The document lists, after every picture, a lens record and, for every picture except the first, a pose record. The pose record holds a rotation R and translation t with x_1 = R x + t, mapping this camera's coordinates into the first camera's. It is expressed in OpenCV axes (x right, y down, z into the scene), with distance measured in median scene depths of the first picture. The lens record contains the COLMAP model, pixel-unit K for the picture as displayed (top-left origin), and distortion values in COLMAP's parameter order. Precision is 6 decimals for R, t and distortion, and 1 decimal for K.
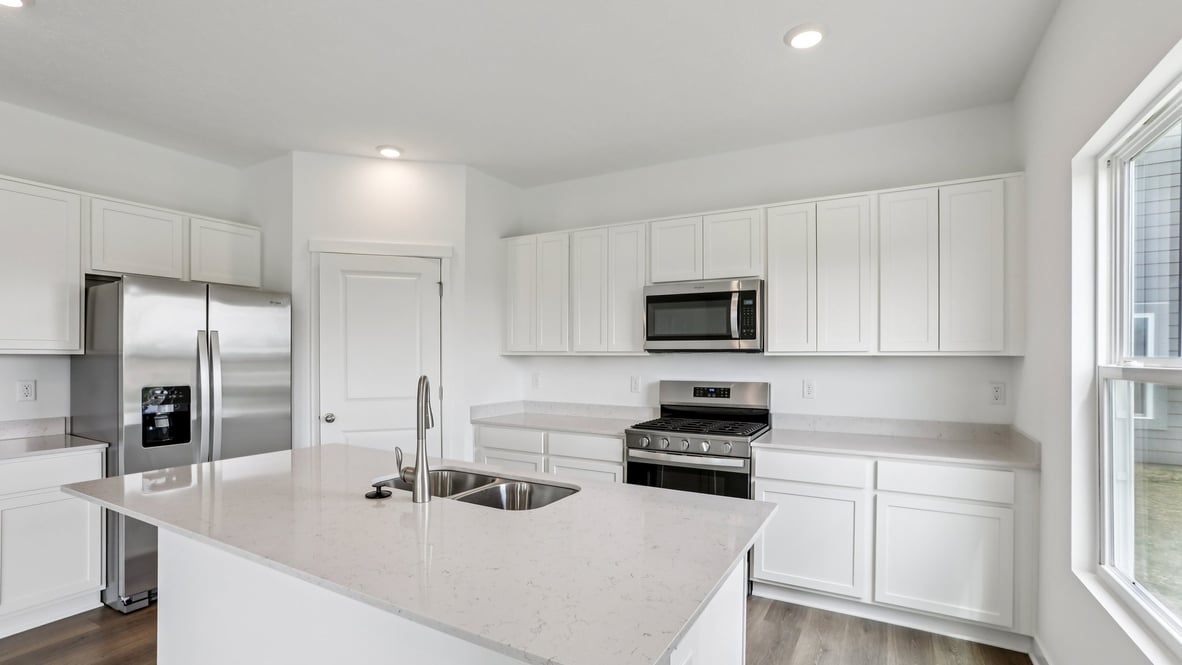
lens RADIAL K [[533.3, 0, 609.4], [0, 533.3, 359.5], [0, 0, 1]] dist [-0.063759, 0.035381]
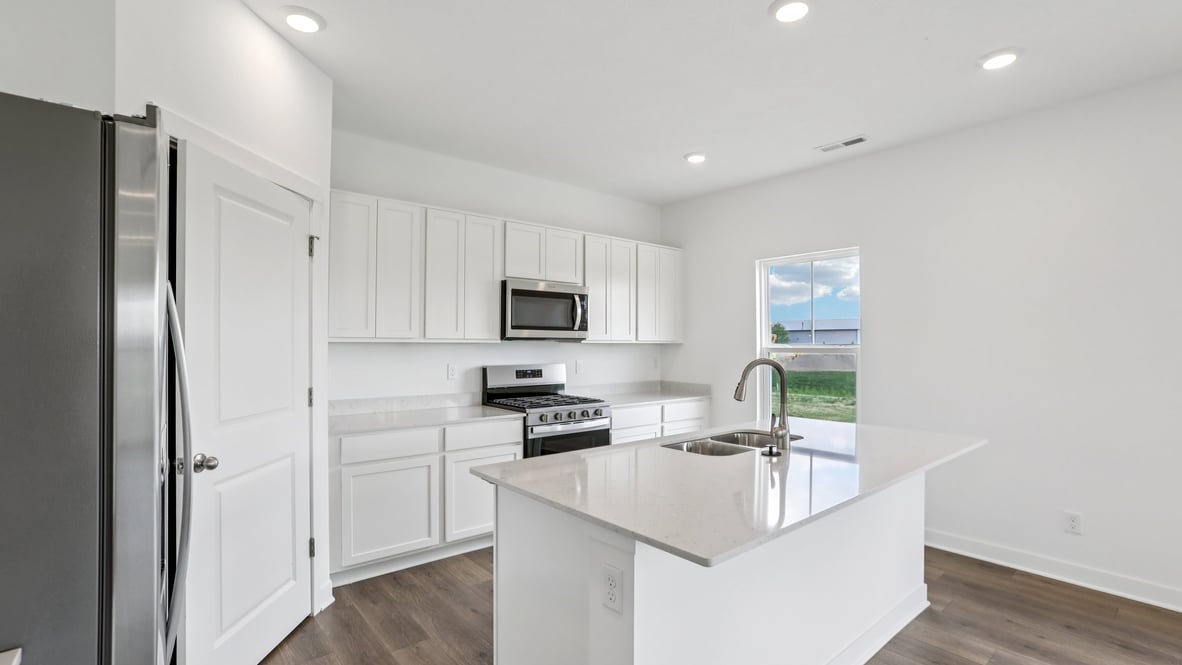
lens RADIAL K [[506.5, 0, 578.6], [0, 506.5, 337.9], [0, 0, 1]] dist [-0.062366, 0.019676]
pose [[0.392681, 0.009250, 0.919628, -0.909247], [0.003098, 0.999930, -0.011380, -0.005623], [-0.919670, 0.007318, 0.392625, 0.504898]]
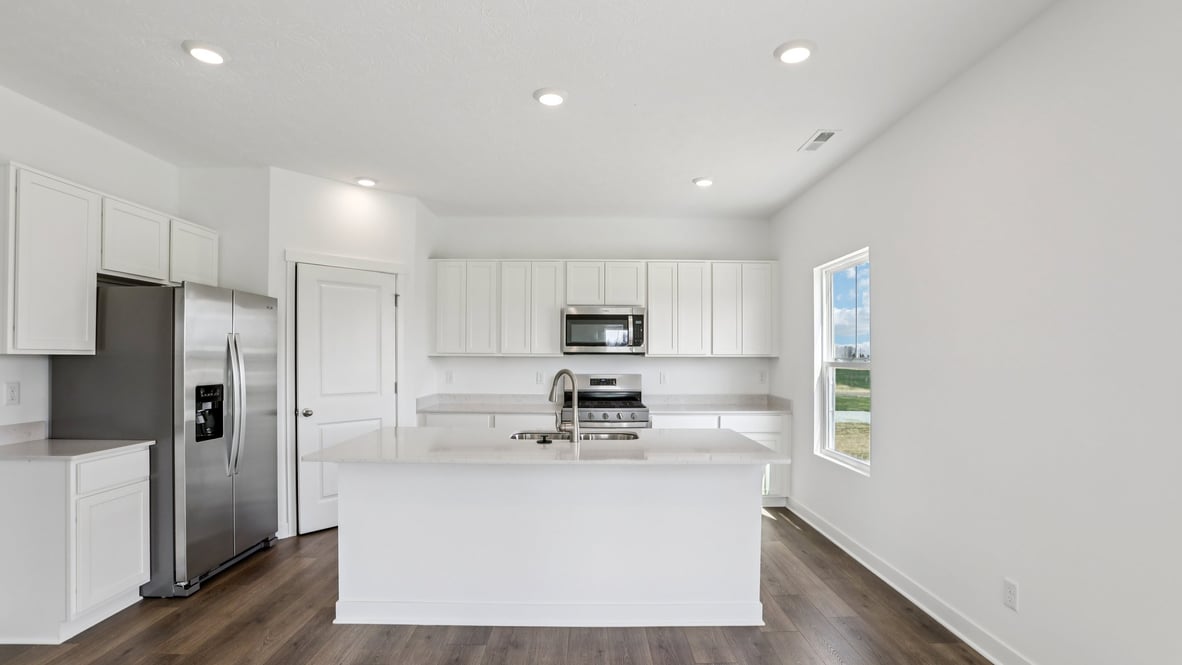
lens RADIAL K [[518.5, 0, 609.4], [0, 518.5, 355.8], [0, 0, 1]] dist [-0.051561, 0.020049]
pose [[0.868074, 0.001755, 0.496432, -0.559792], [0.001704, 0.999977, -0.006514, -0.000084], [-0.496432, 0.006500, 0.868051, -0.274866]]
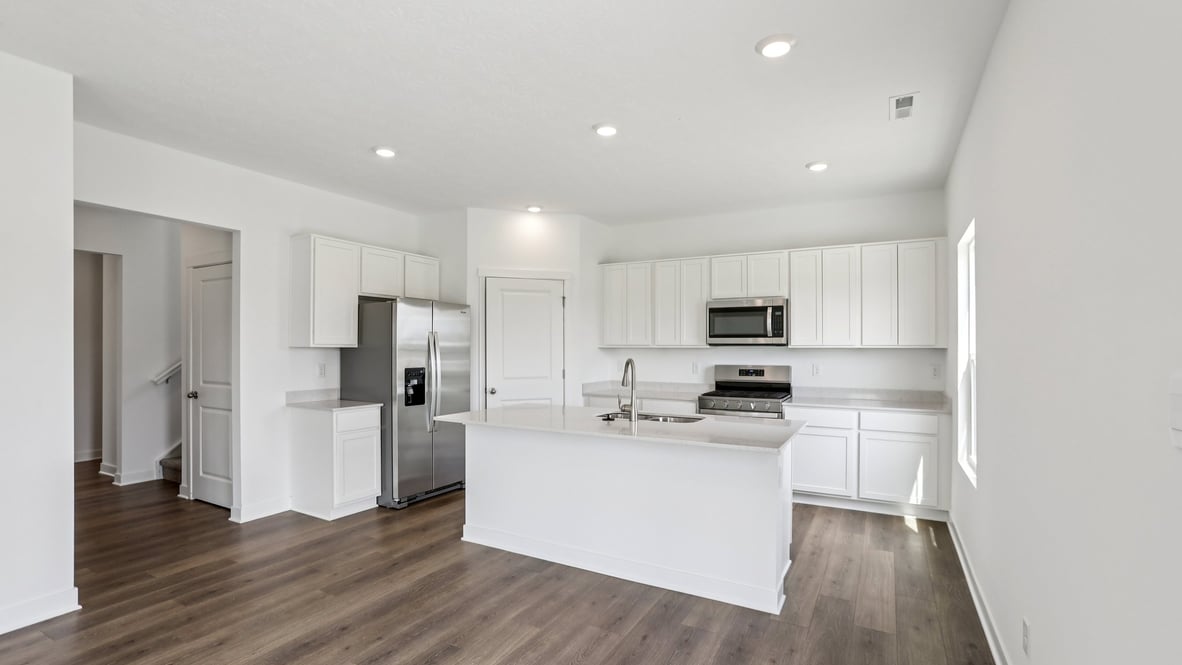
lens RADIAL K [[524.7, 0, 626.8], [0, 524.7, 350.4], [0, 0, 1]] dist [-0.038222, -0.000055]
pose [[0.999543, -0.000914, 0.030212, -0.223969], [0.000976, 0.999997, -0.002040, 0.002833], [-0.030210, 0.002068, 0.999541, -0.506070]]
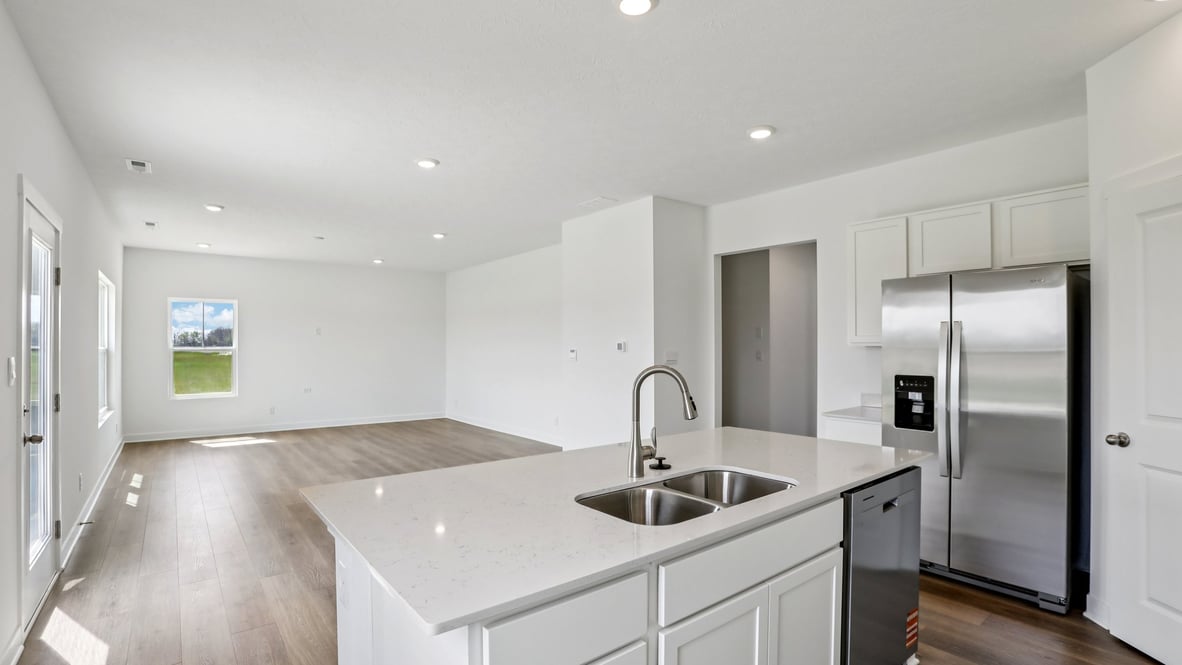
lens RADIAL K [[551.9, 0, 591.0], [0, 551.9, 332.5], [0, 0, 1]] dist [-0.065296, 0.039455]
pose [[-0.394309, -0.022701, -0.918698, 0.398134], [-0.004040, 0.999728, -0.022969, -0.007420], [0.918969, -0.005345, -0.394293, 0.705597]]
